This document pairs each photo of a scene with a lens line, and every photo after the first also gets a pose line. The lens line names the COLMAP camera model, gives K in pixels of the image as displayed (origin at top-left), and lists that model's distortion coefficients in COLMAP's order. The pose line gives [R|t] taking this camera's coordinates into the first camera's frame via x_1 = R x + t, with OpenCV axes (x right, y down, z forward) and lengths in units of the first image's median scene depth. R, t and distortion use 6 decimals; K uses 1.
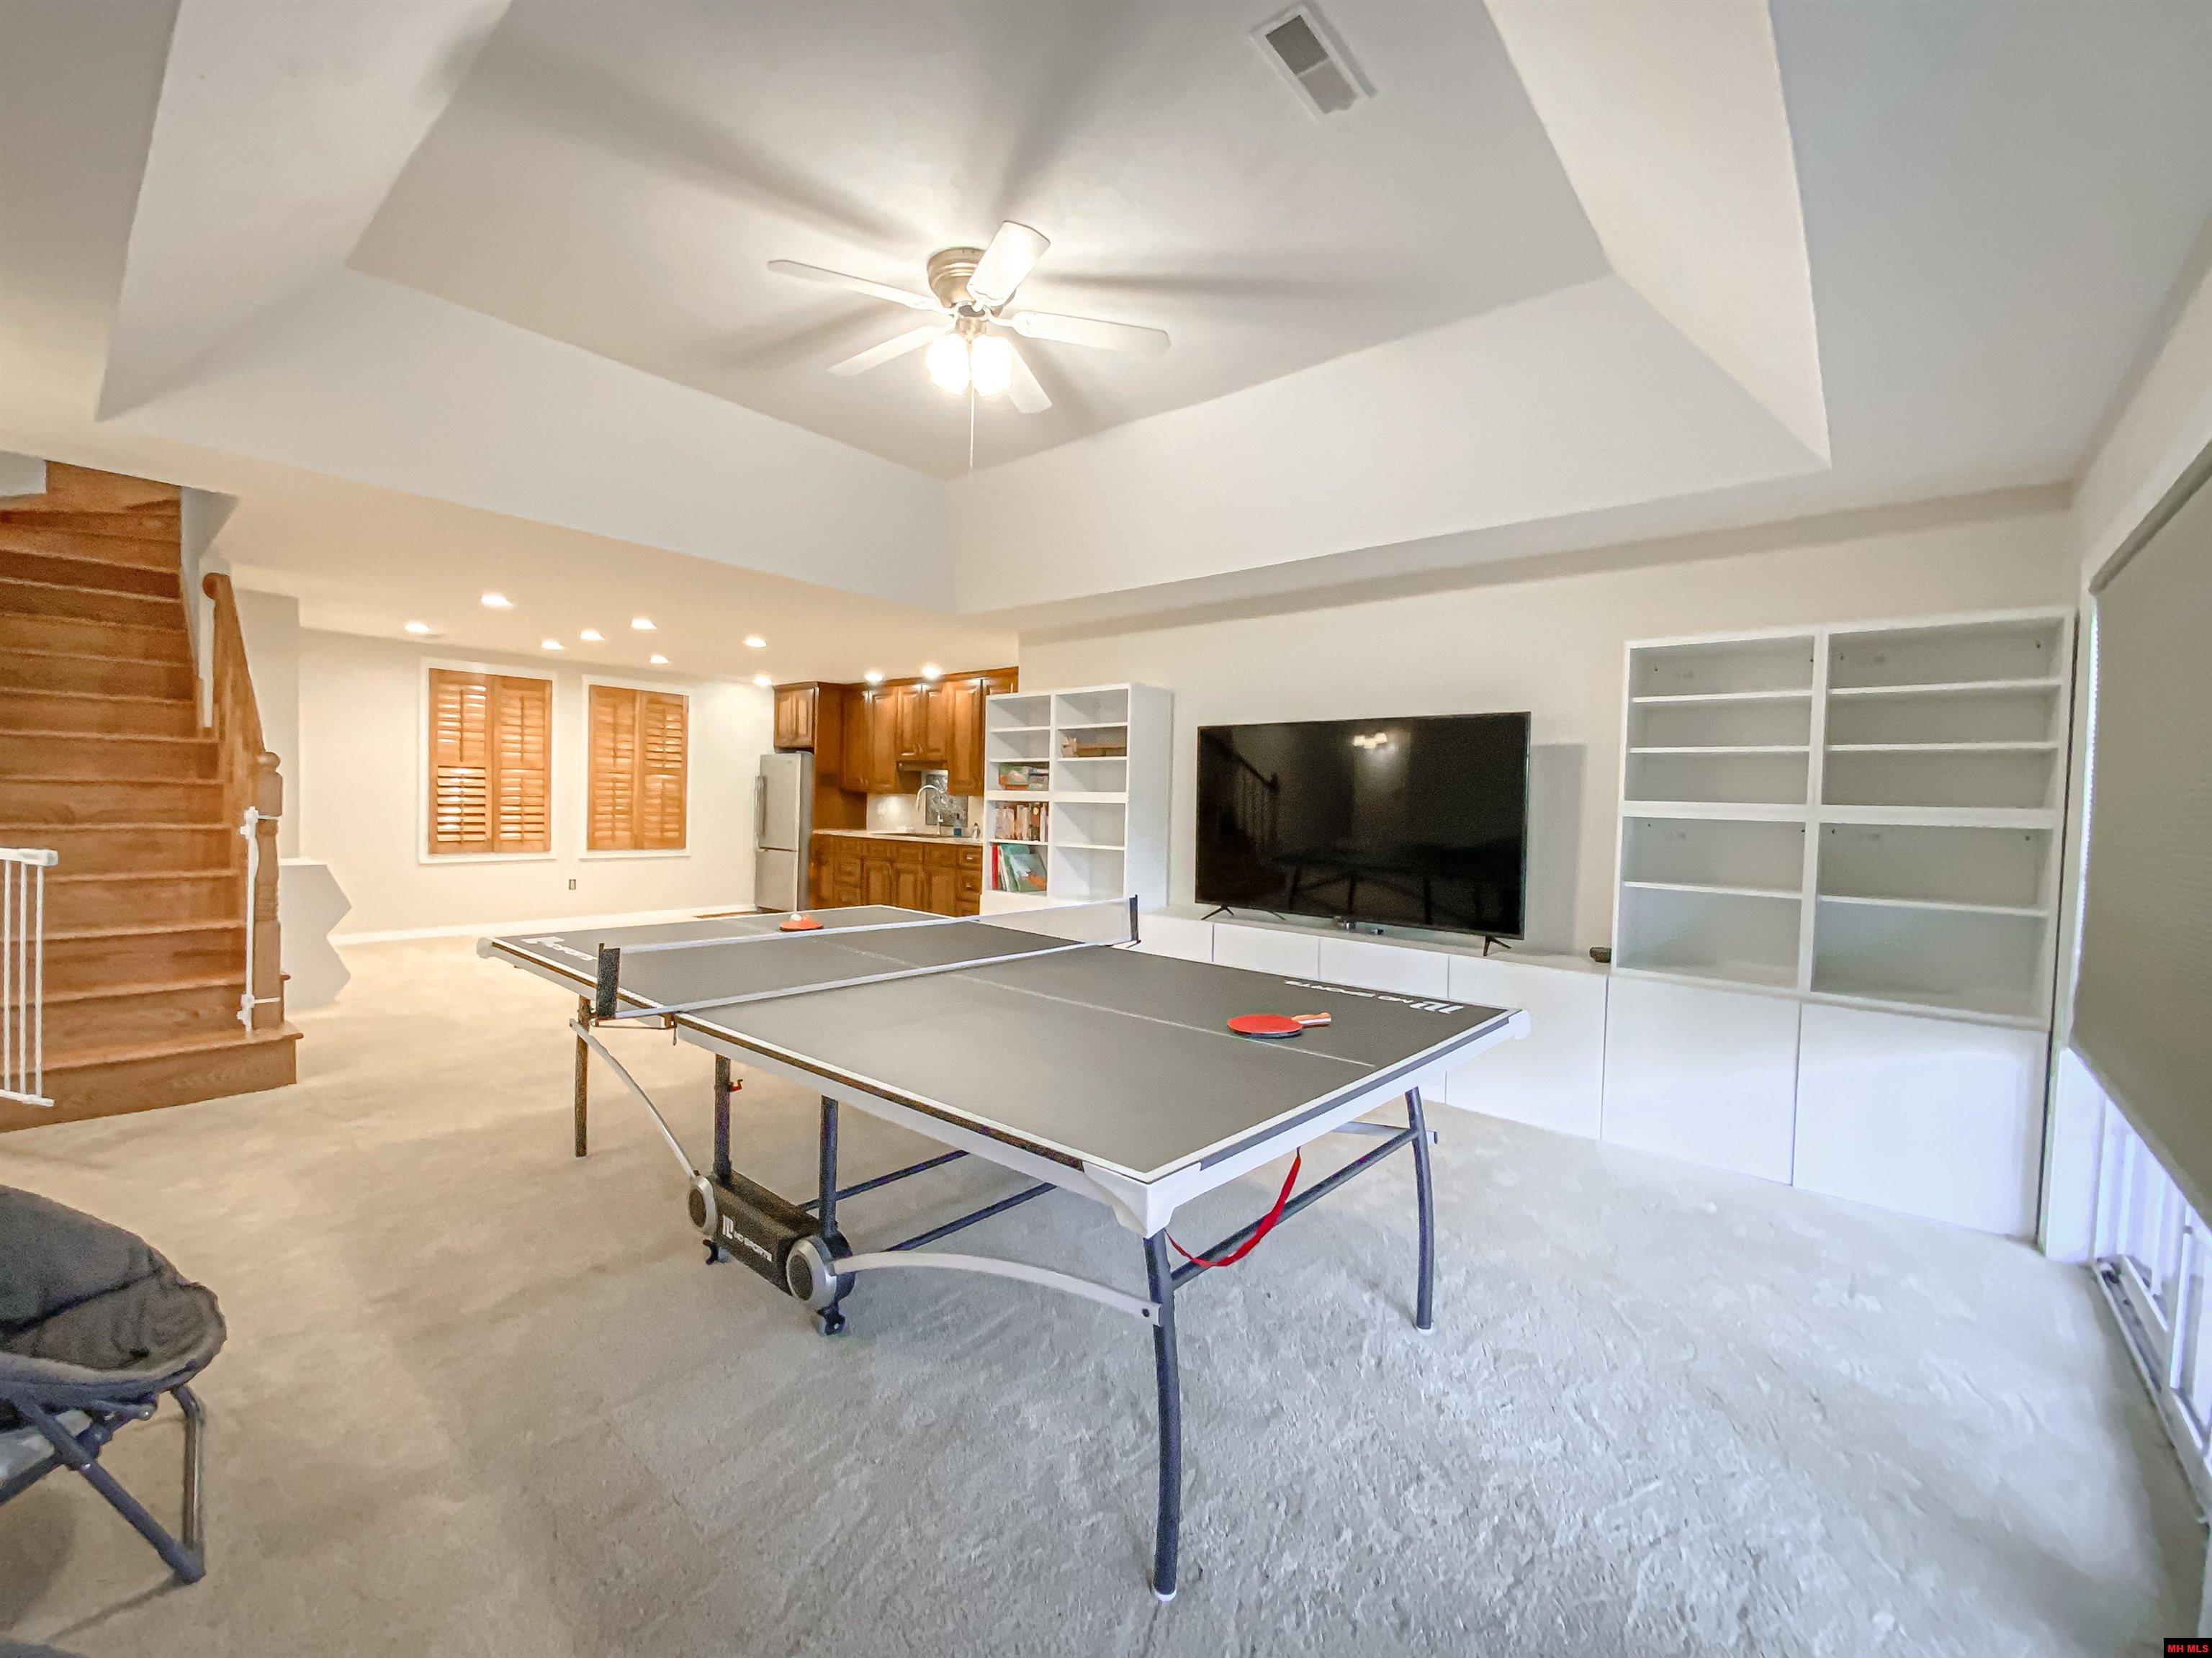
lens RADIAL K [[908.9, 0, 1106.0], [0, 908.9, 829.0], [0, 0, 1]] dist [0.004086, -0.000052]
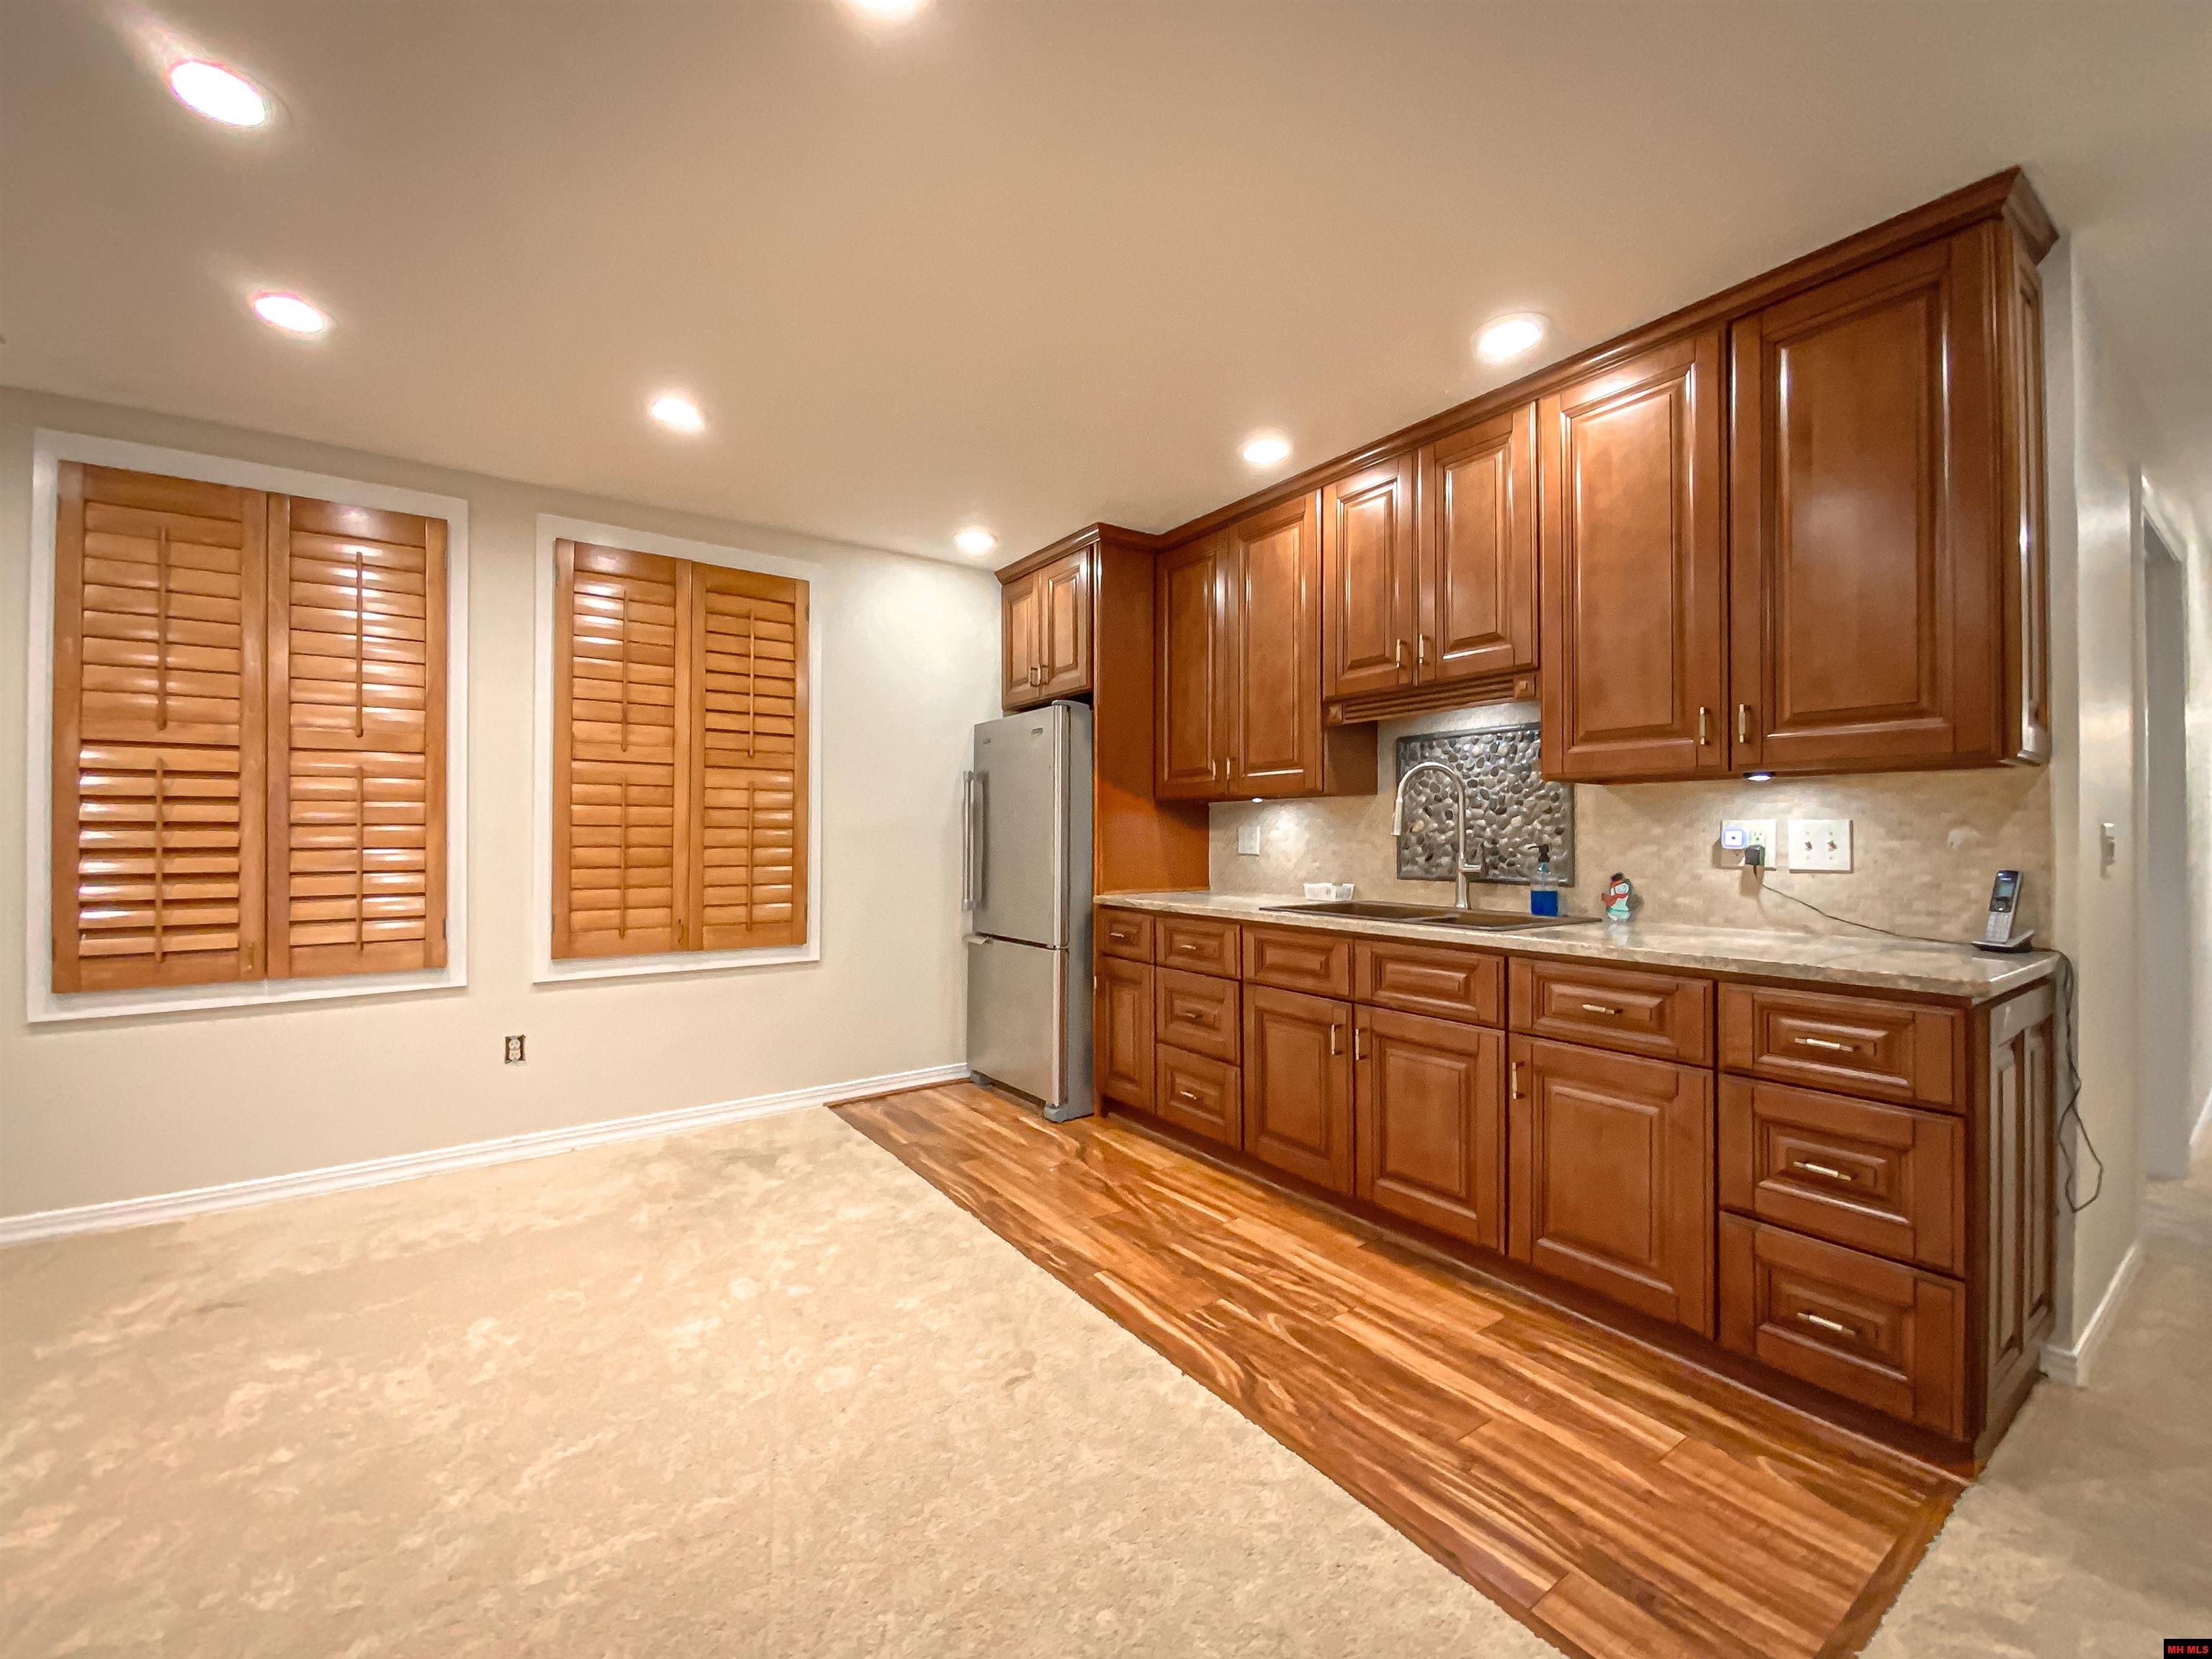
lens RADIAL K [[909.0, 0, 1106.0], [0, 909.0, 829.5], [0, 0, 1]] dist [0.004086, -0.000052]
pose [[0.966996, -0.028242, -0.253220, -0.229905], [0.017066, 0.998785, -0.046225, -0.010425], [0.254218, 0.040378, 0.966304, 0.655966]]
